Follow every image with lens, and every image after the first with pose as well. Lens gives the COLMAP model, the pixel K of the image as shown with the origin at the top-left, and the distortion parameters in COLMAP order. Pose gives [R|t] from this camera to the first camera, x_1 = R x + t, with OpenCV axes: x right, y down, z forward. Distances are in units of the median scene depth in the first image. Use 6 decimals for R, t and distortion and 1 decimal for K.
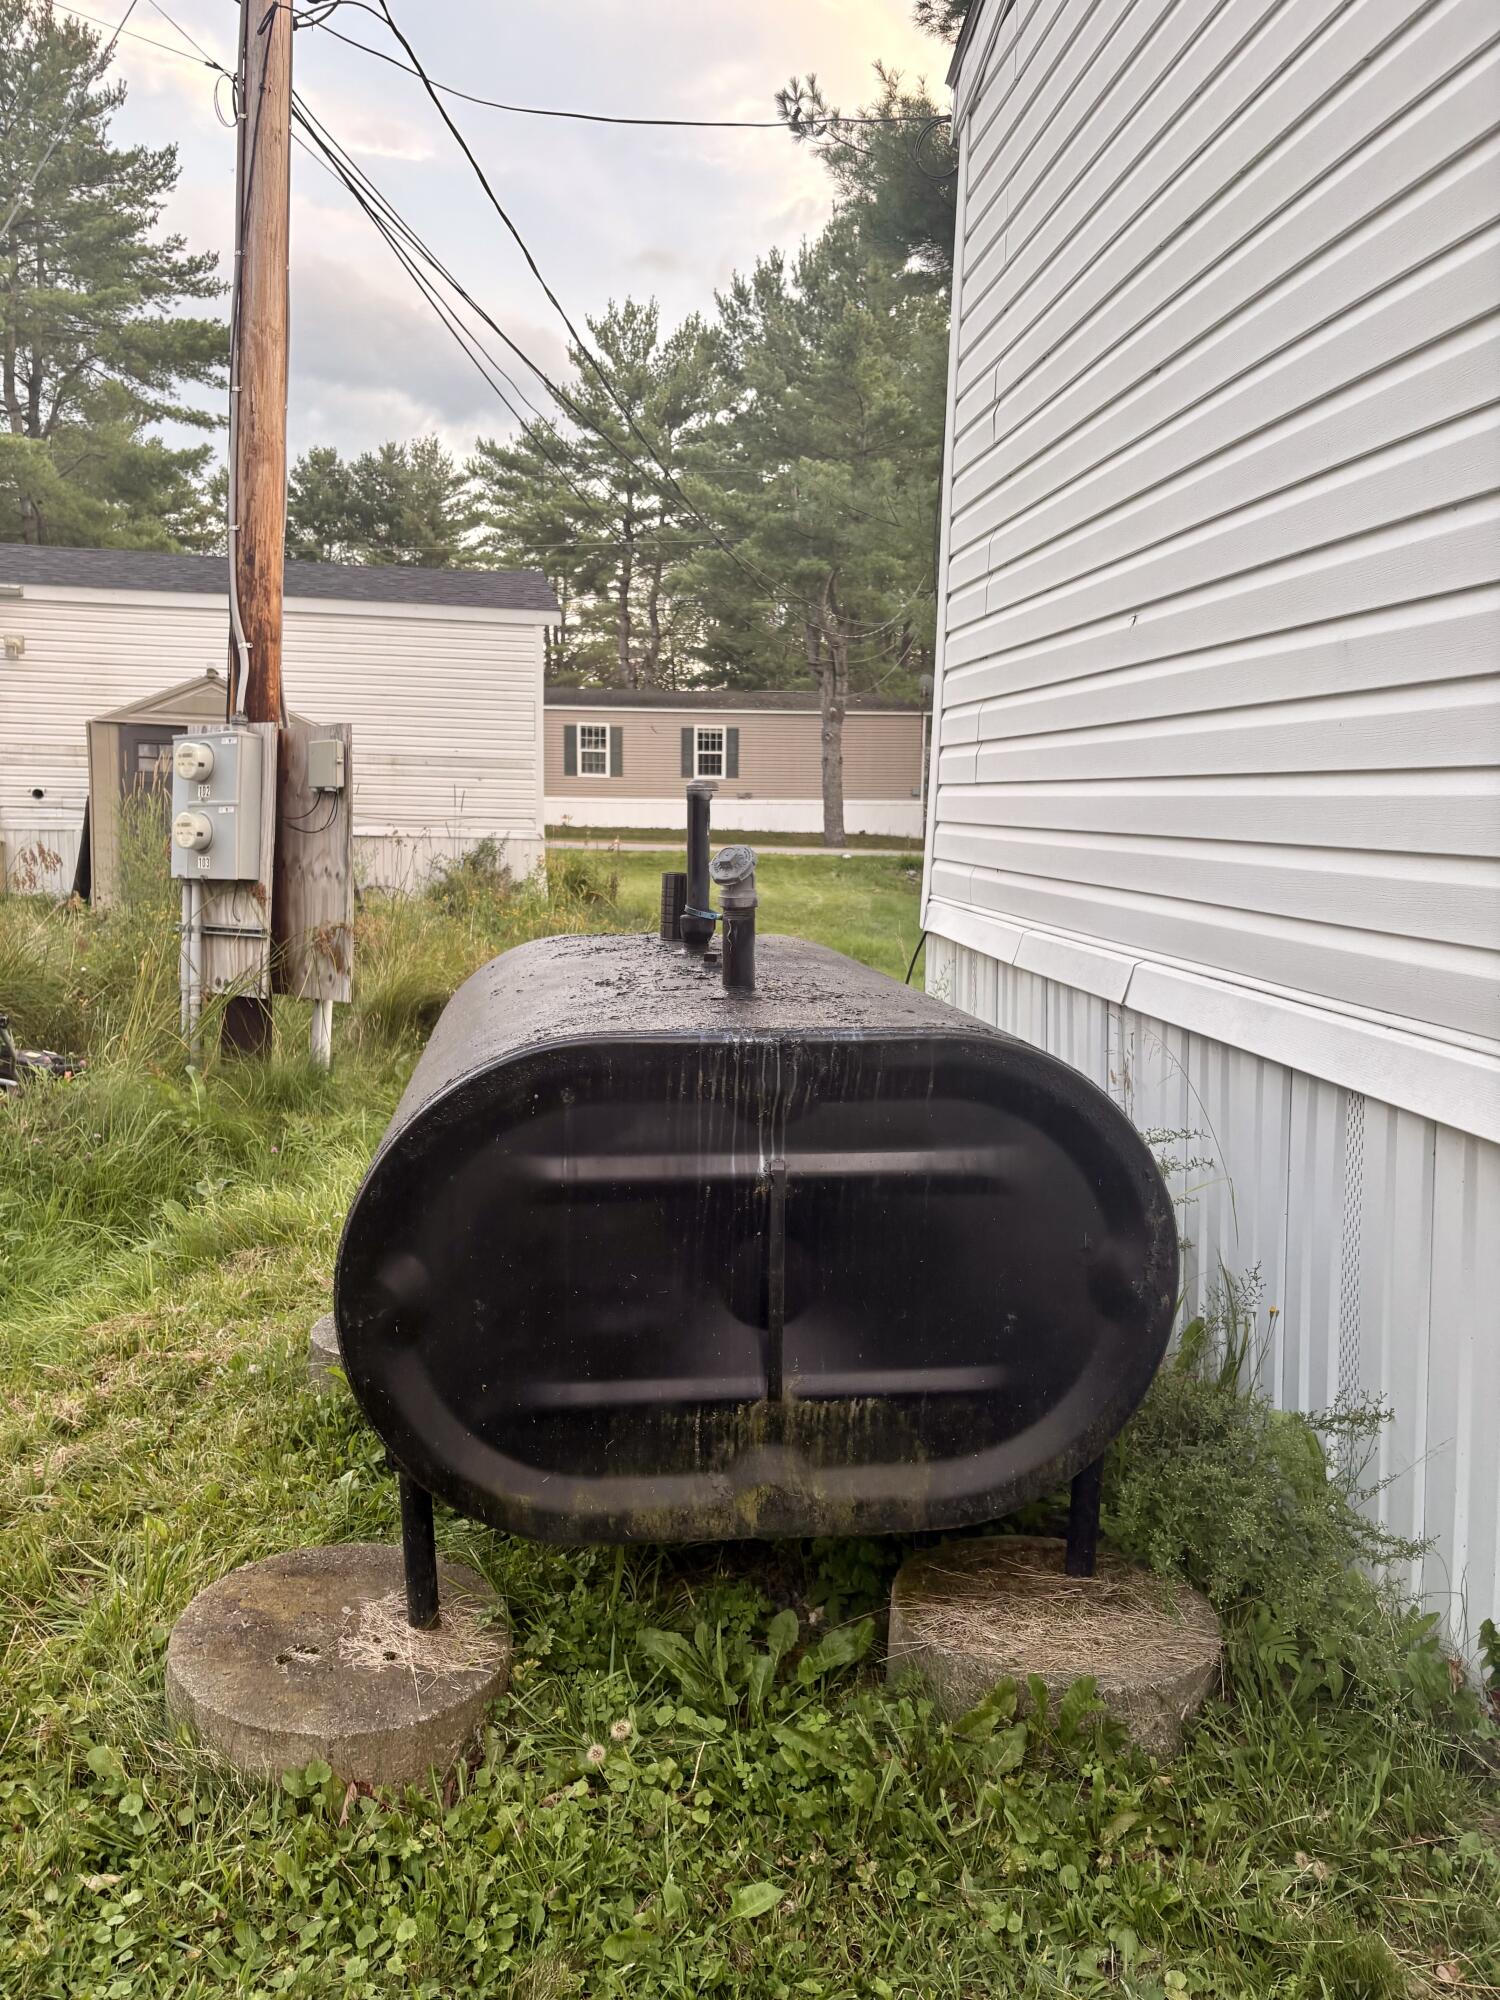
lens RADIAL K [[1502.6, 0, 750.0], [0, 1502.6, 1000.0], [0, 0, 1]] dist [0.013709, 0.003906]
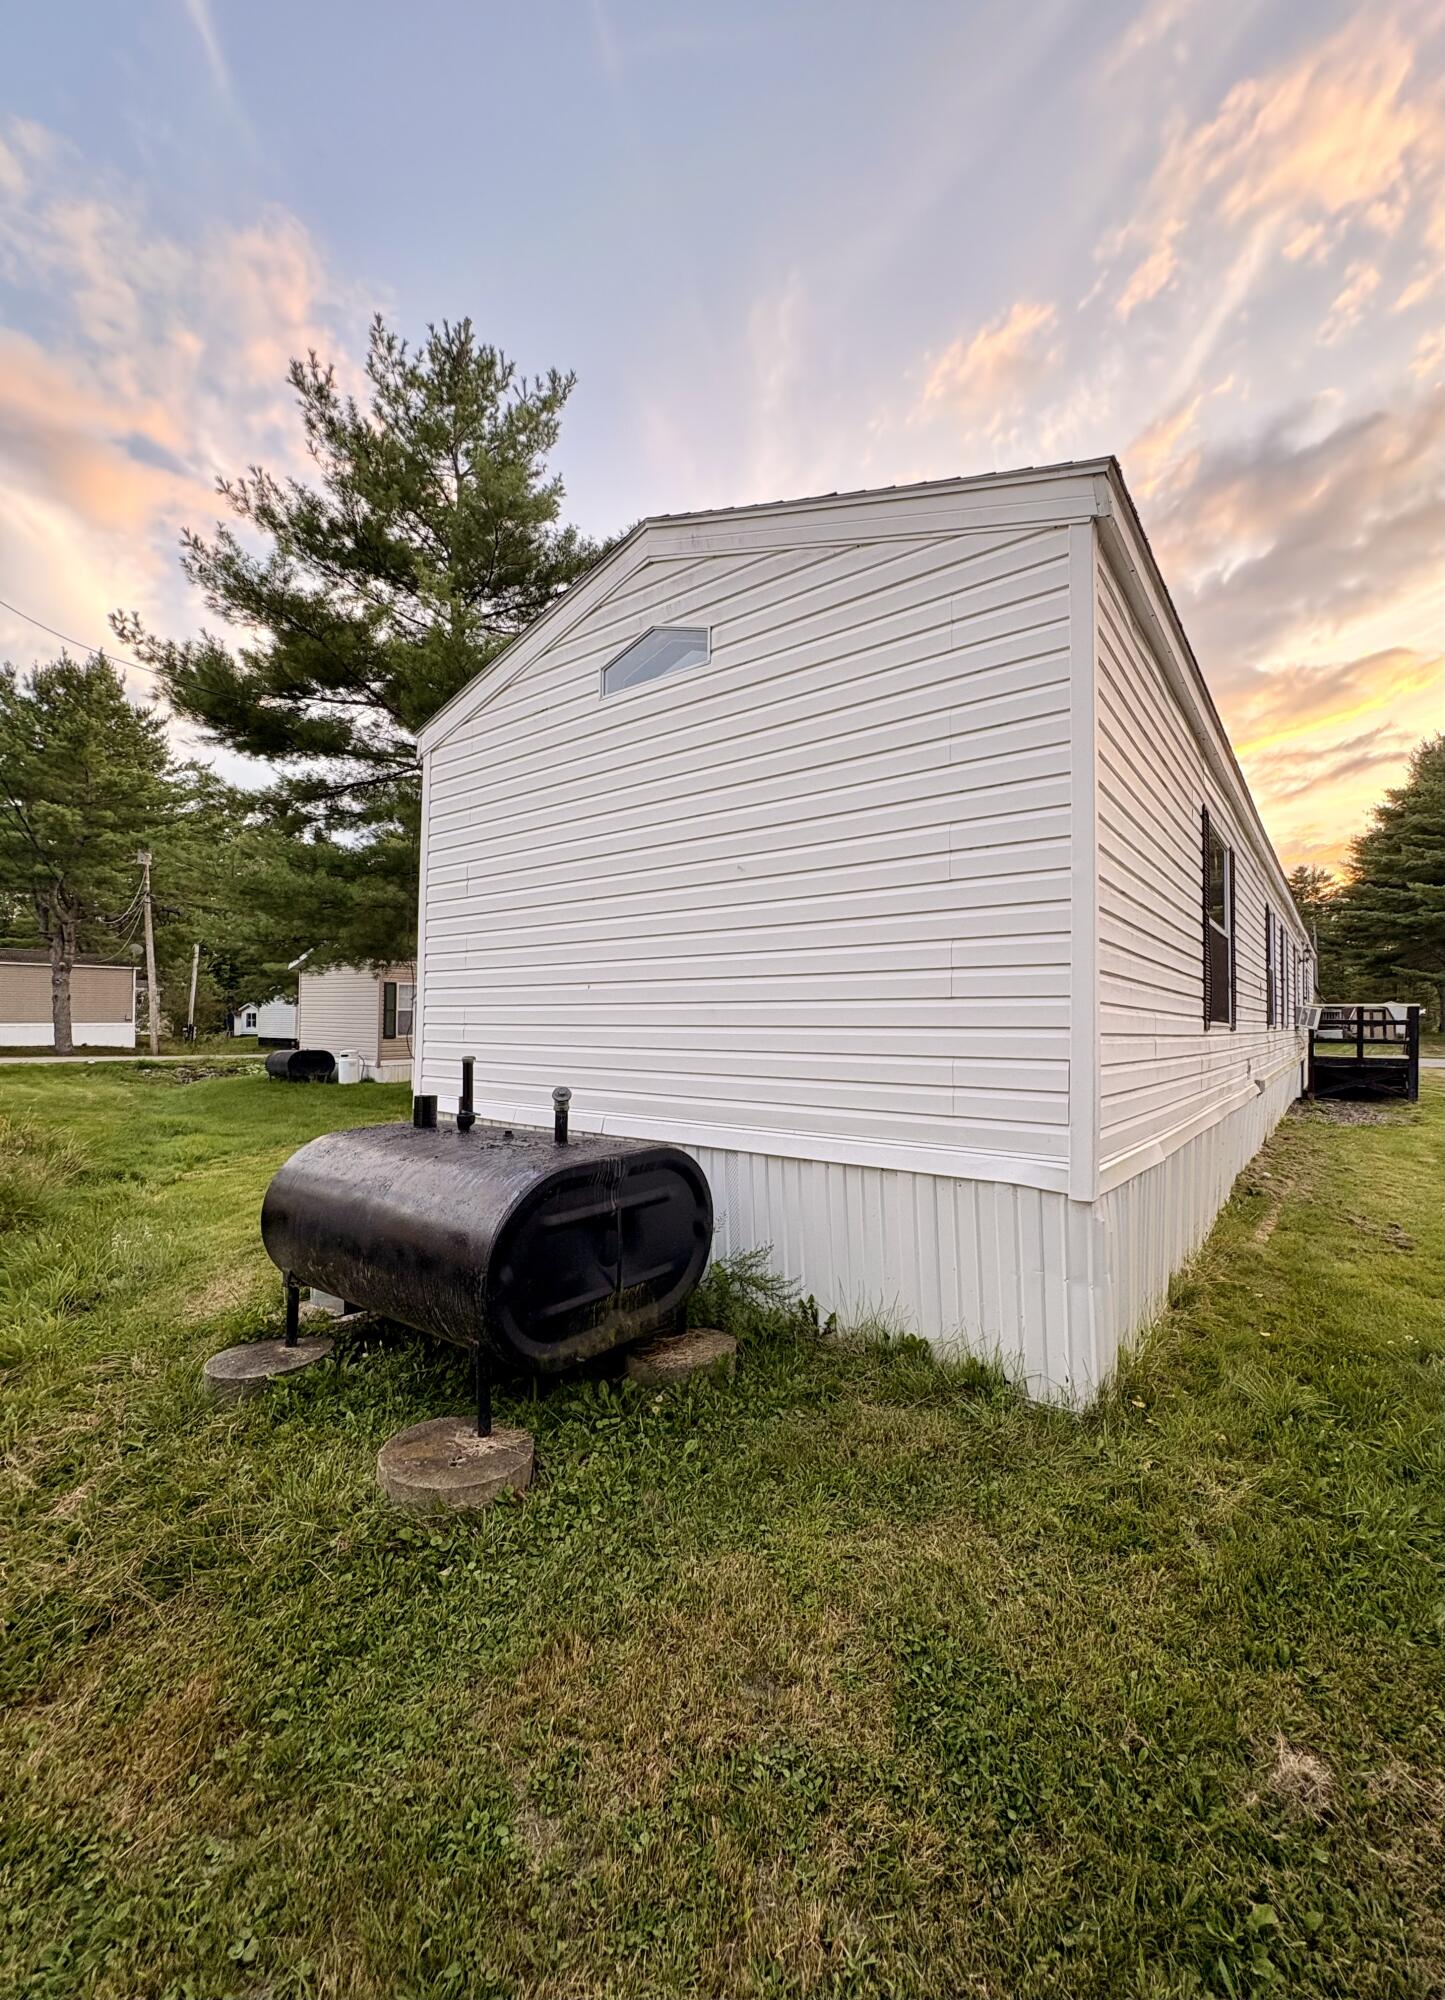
lens RADIAL K [[809.5, 0, 722.5], [0, 809.5, 1000.0], [0, 0, 1]] dist [-0.000460, -0.000003]
pose [[0.699573, 0.004504, 0.714547, -0.145753], [0.101590, 0.989196, -0.105696, -0.013762], [-0.707303, 0.146533, 0.691557, -0.037723]]
